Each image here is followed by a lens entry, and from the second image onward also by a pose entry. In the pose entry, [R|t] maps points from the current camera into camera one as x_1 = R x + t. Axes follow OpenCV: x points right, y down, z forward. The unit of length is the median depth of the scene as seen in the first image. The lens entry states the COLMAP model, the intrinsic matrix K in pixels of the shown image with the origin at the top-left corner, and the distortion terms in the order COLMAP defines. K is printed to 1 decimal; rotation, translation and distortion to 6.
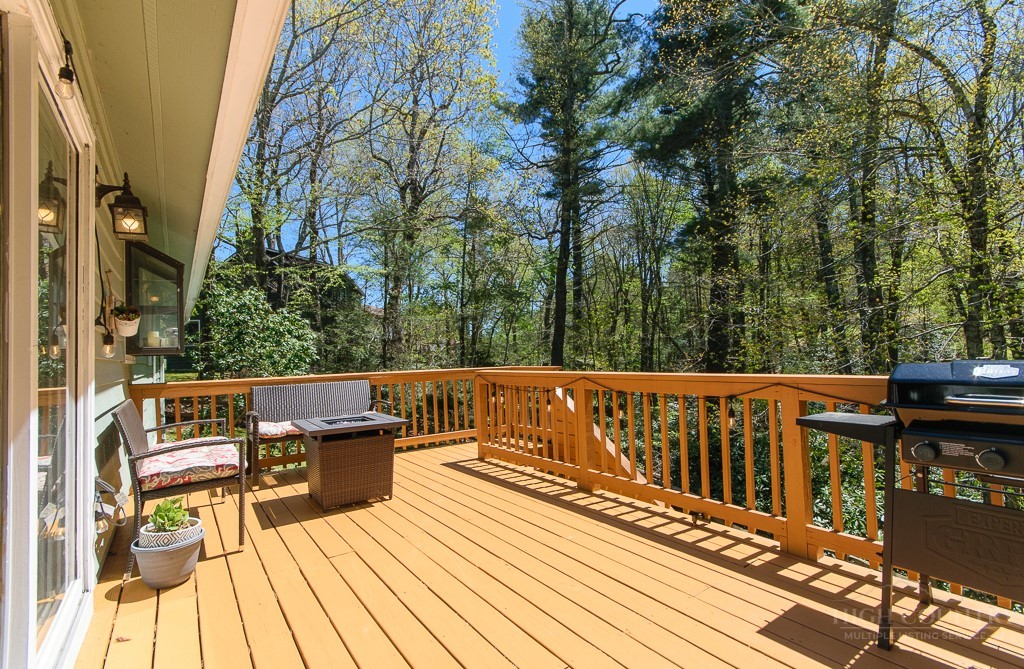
lens RADIAL K [[454.9, 0, 507.0], [0, 454.9, 337.7], [0, 0, 1]] dist [0.001116, -0.007875]
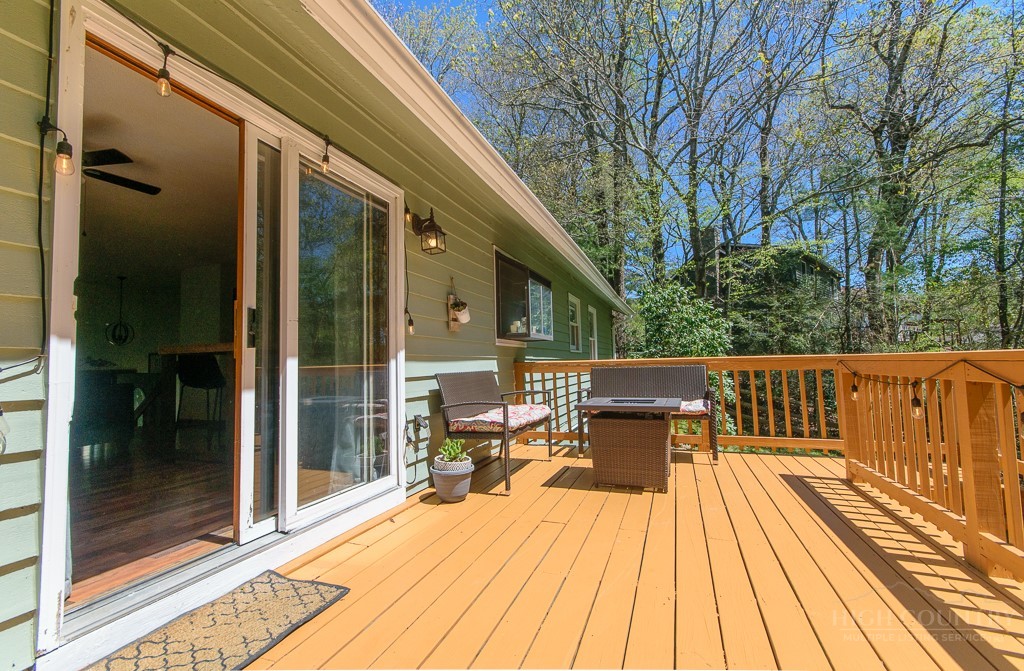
lens RADIAL K [[454.9, 0, 507.0], [0, 454.9, 338.7], [0, 0, 1]] dist [0.001116, -0.007875]
pose [[0.554503, -0.026692, -0.831754, 0.321628], [0.036386, 0.999307, -0.007812, 0.048304], [0.831386, -0.025932, 0.555090, 0.254992]]
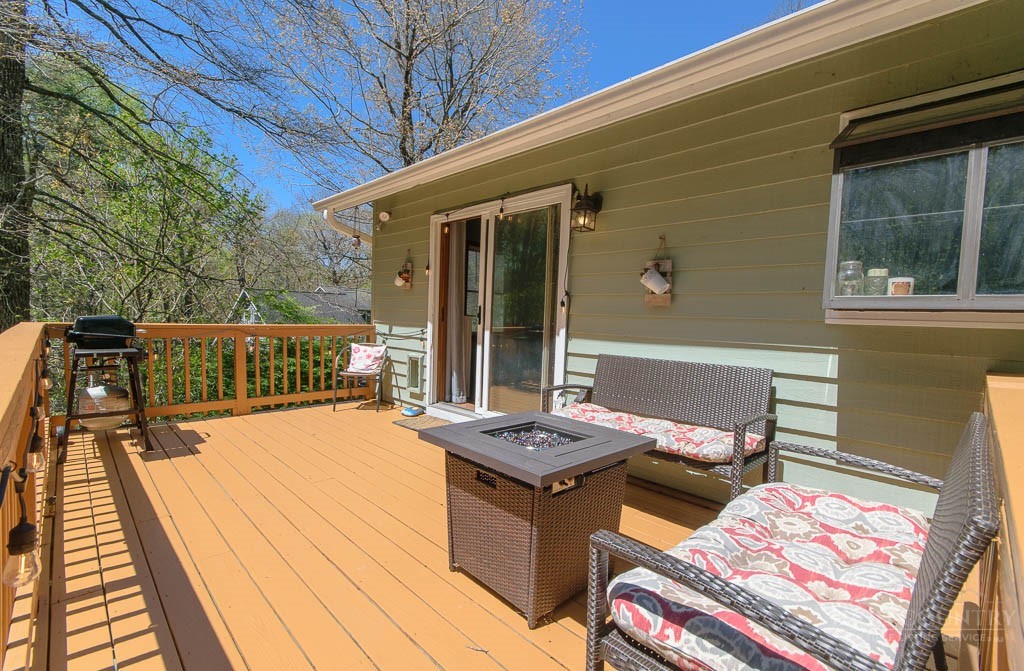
lens RADIAL K [[454.9, 0, 507.0], [0, 454.9, 338.7], [0, 0, 1]] dist [0.001116, -0.007875]
pose [[-0.989407, 0.010195, -0.144810, -0.244552], [0.007283, 0.999761, 0.020622, 0.058161], [0.144986, 0.019348, -0.989245, 1.555107]]
